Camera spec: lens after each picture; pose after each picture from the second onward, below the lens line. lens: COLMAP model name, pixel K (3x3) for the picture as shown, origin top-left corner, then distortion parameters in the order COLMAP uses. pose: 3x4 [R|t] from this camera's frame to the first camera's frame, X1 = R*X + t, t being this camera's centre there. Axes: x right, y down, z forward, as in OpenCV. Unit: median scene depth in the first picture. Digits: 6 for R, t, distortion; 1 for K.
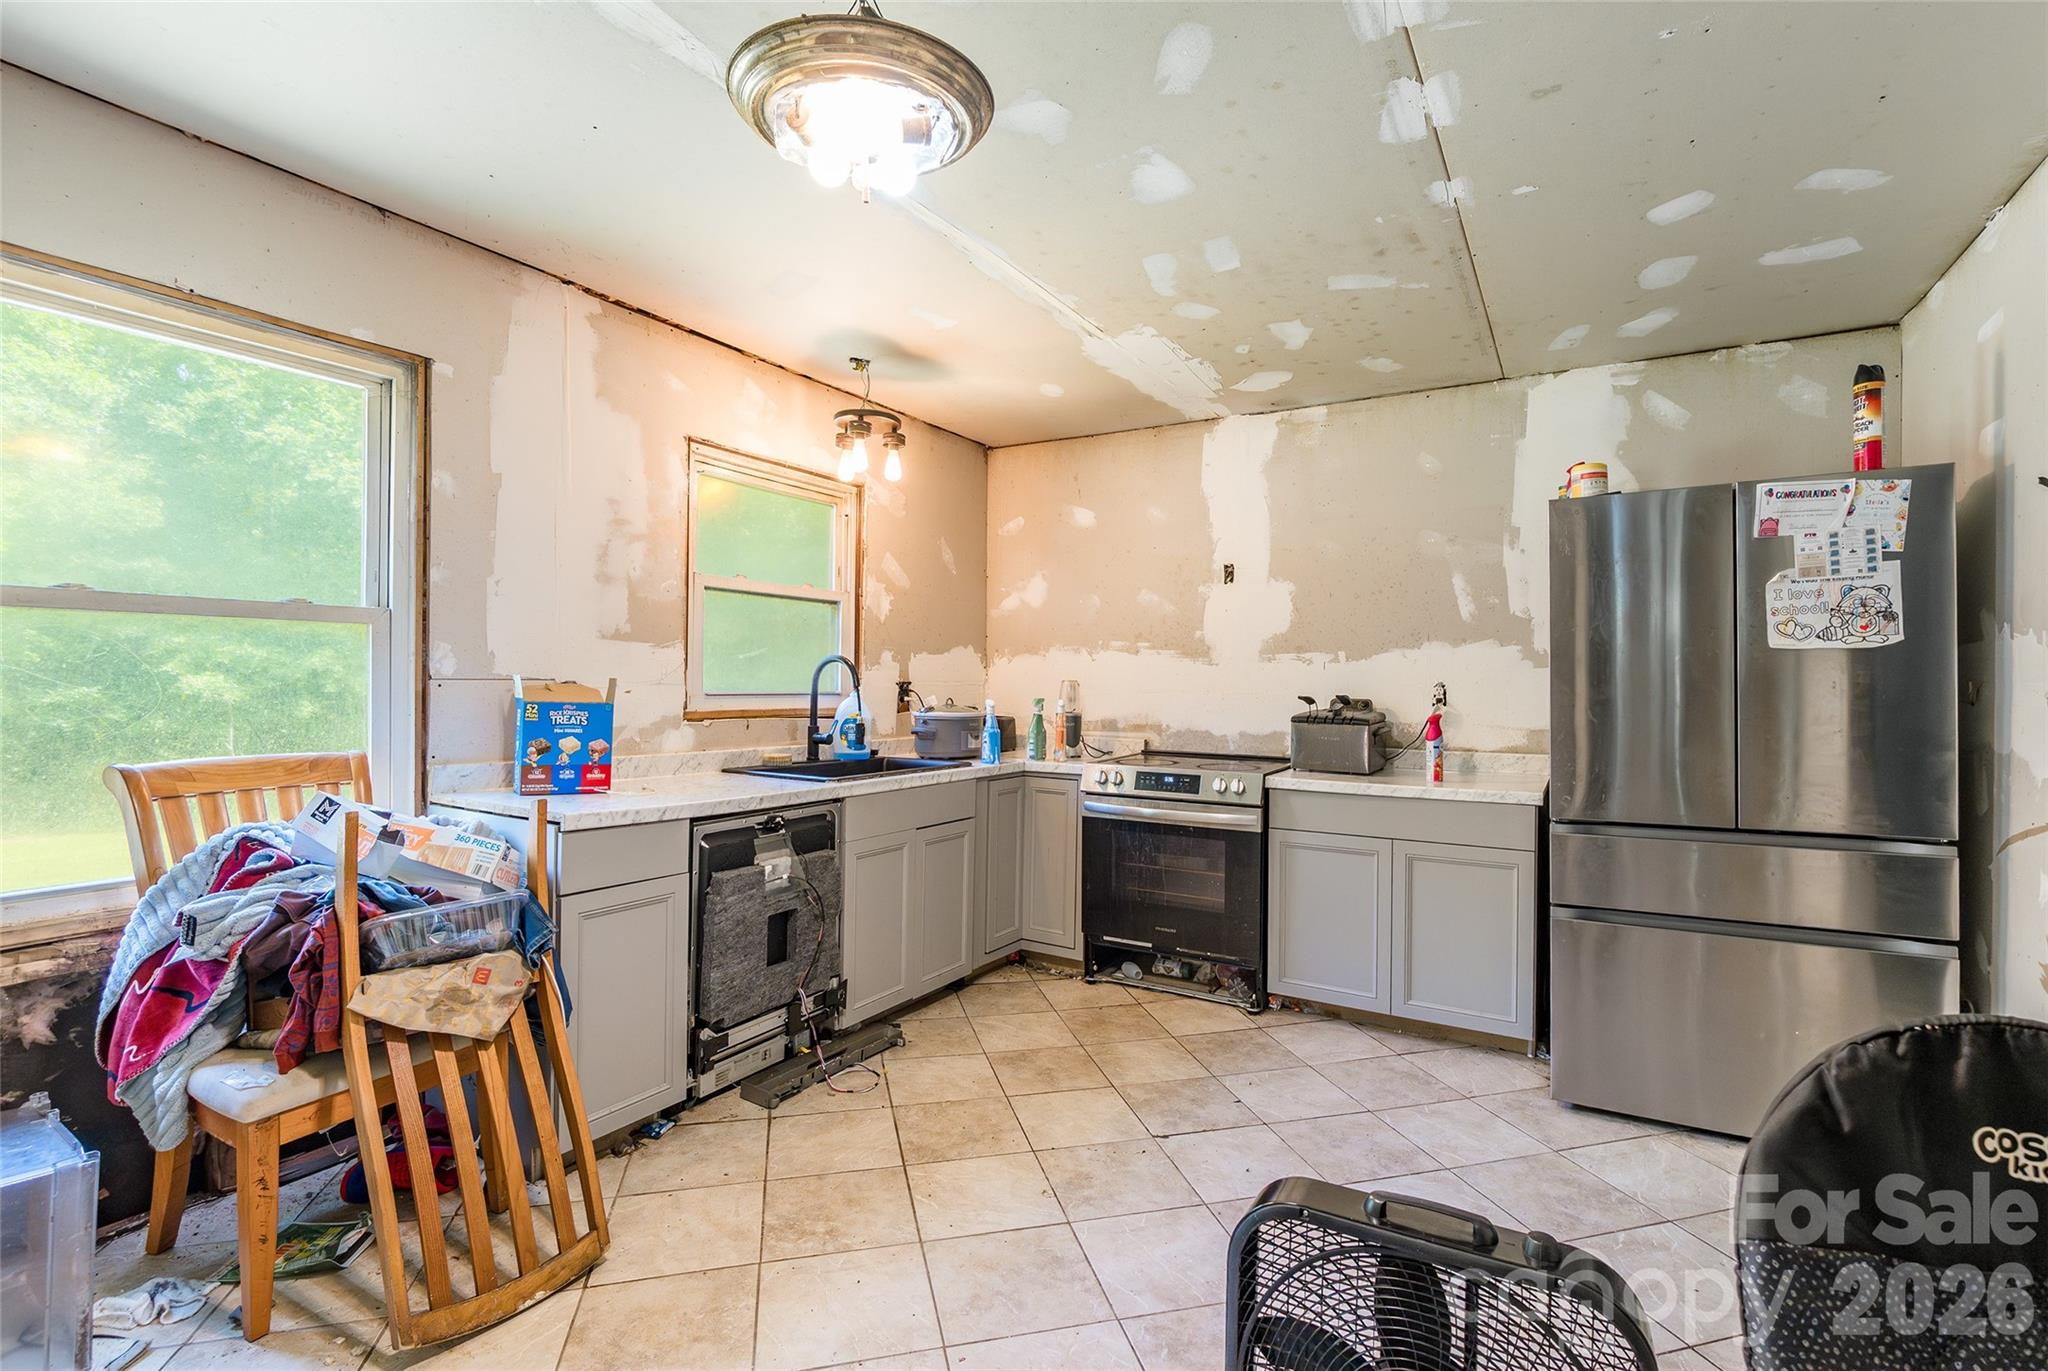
lens RADIAL K [[943.6, 0, 1025.8], [0, 943.6, 685.1], [0, 0, 1]] dist [-0.005967, 0.000262]
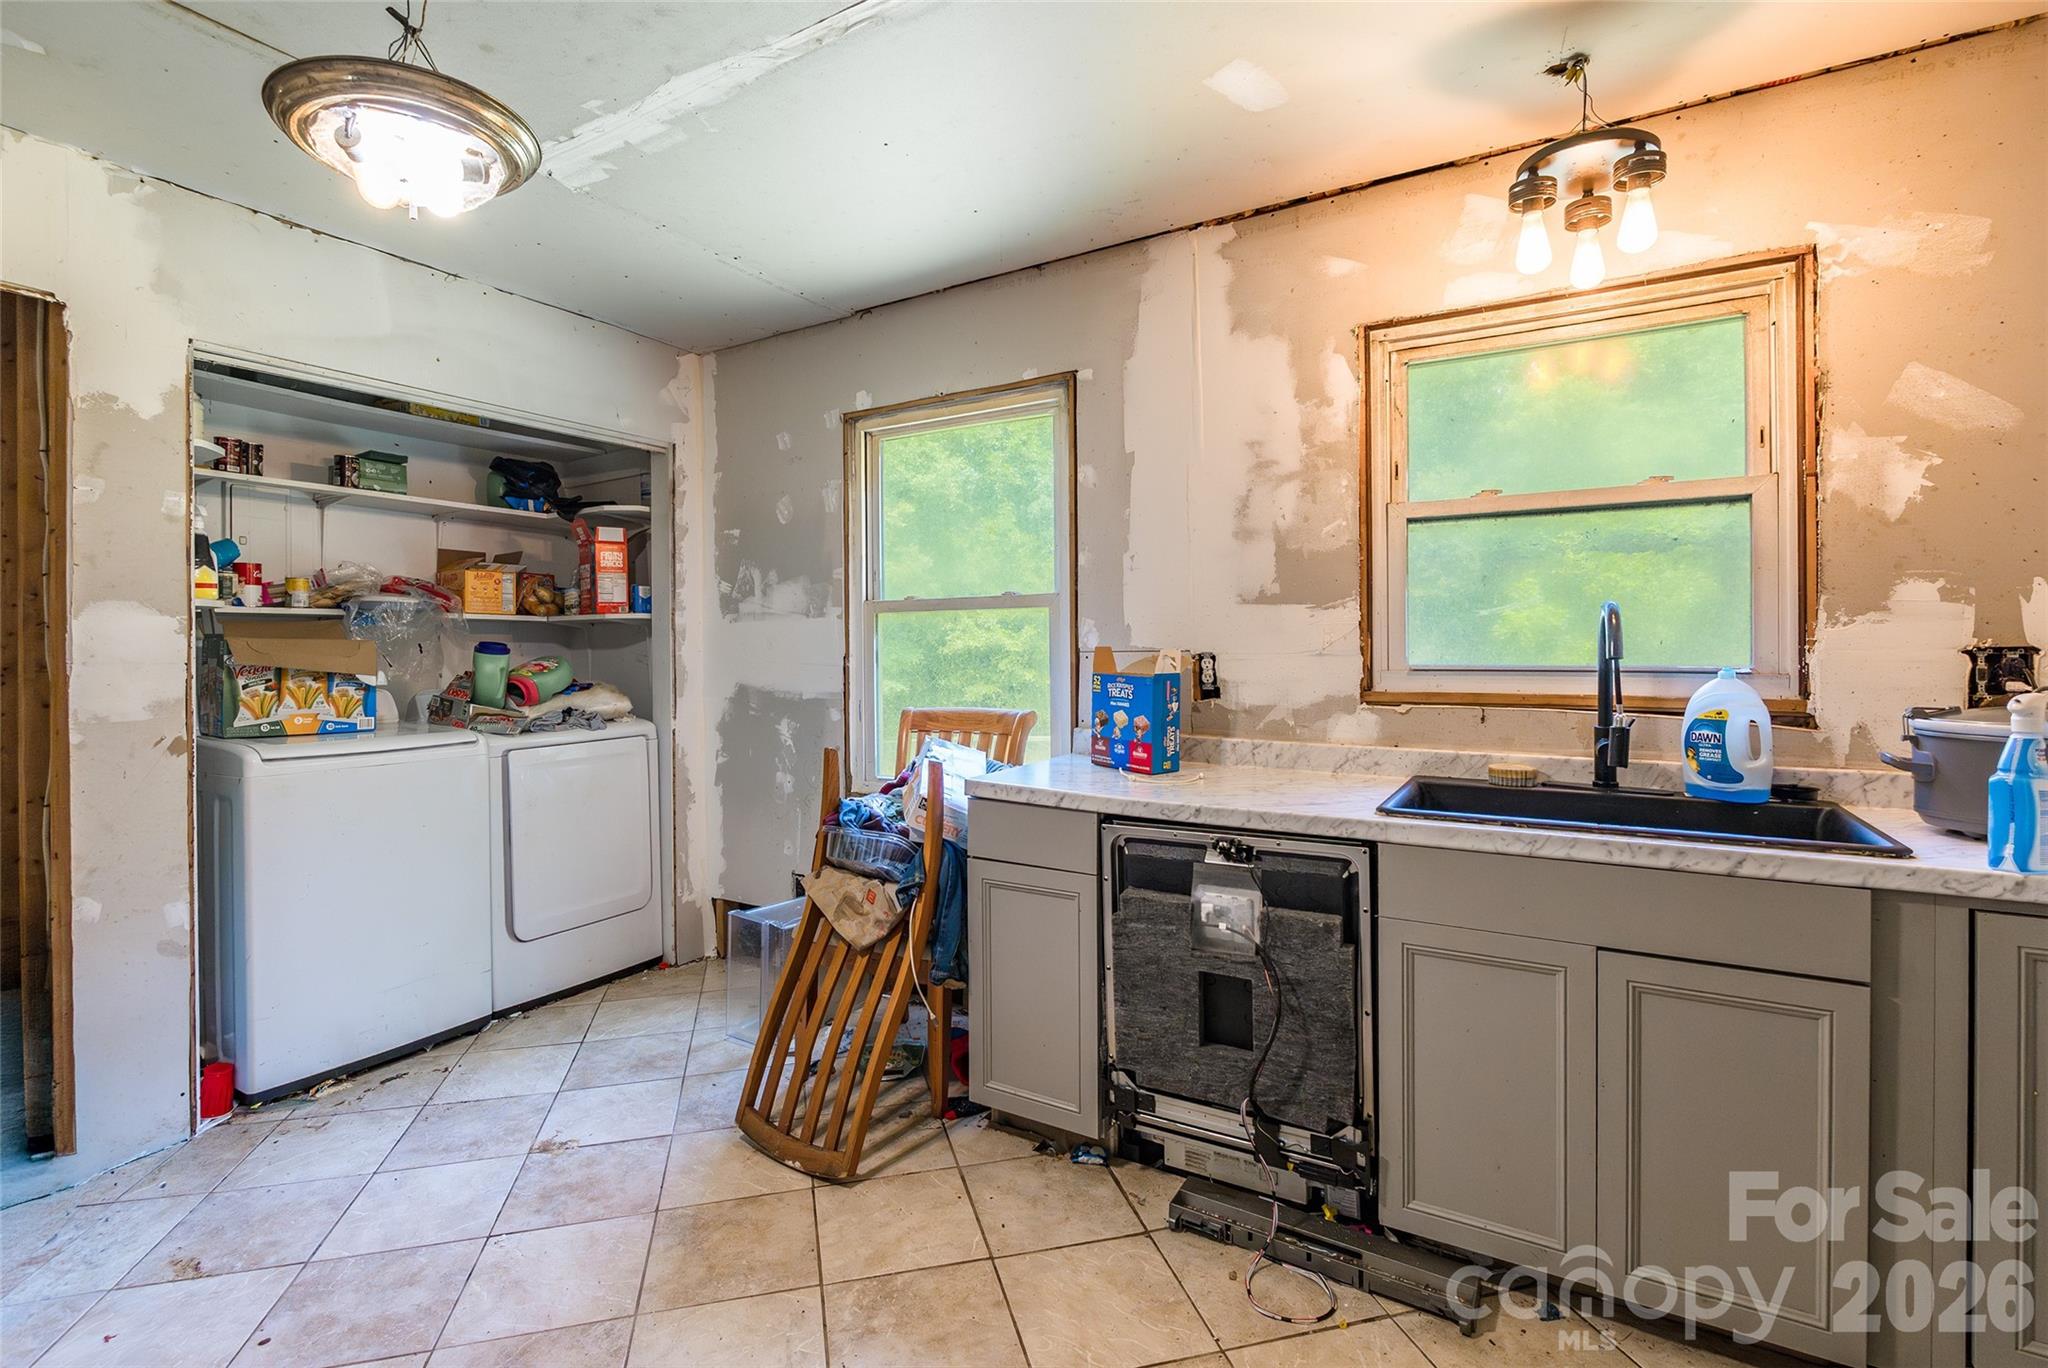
lens RADIAL K [[943.6, 0, 1021.3], [0, 943.6, 644.5], [0, 0, 1]] dist [-0.005967, 0.000262]
pose [[-0.002594, -0.012998, -0.999912, 0.430813], [0.003107, 0.999911, -0.013006, -0.000301], [0.999992, -0.003141, -0.002553, 0.799732]]
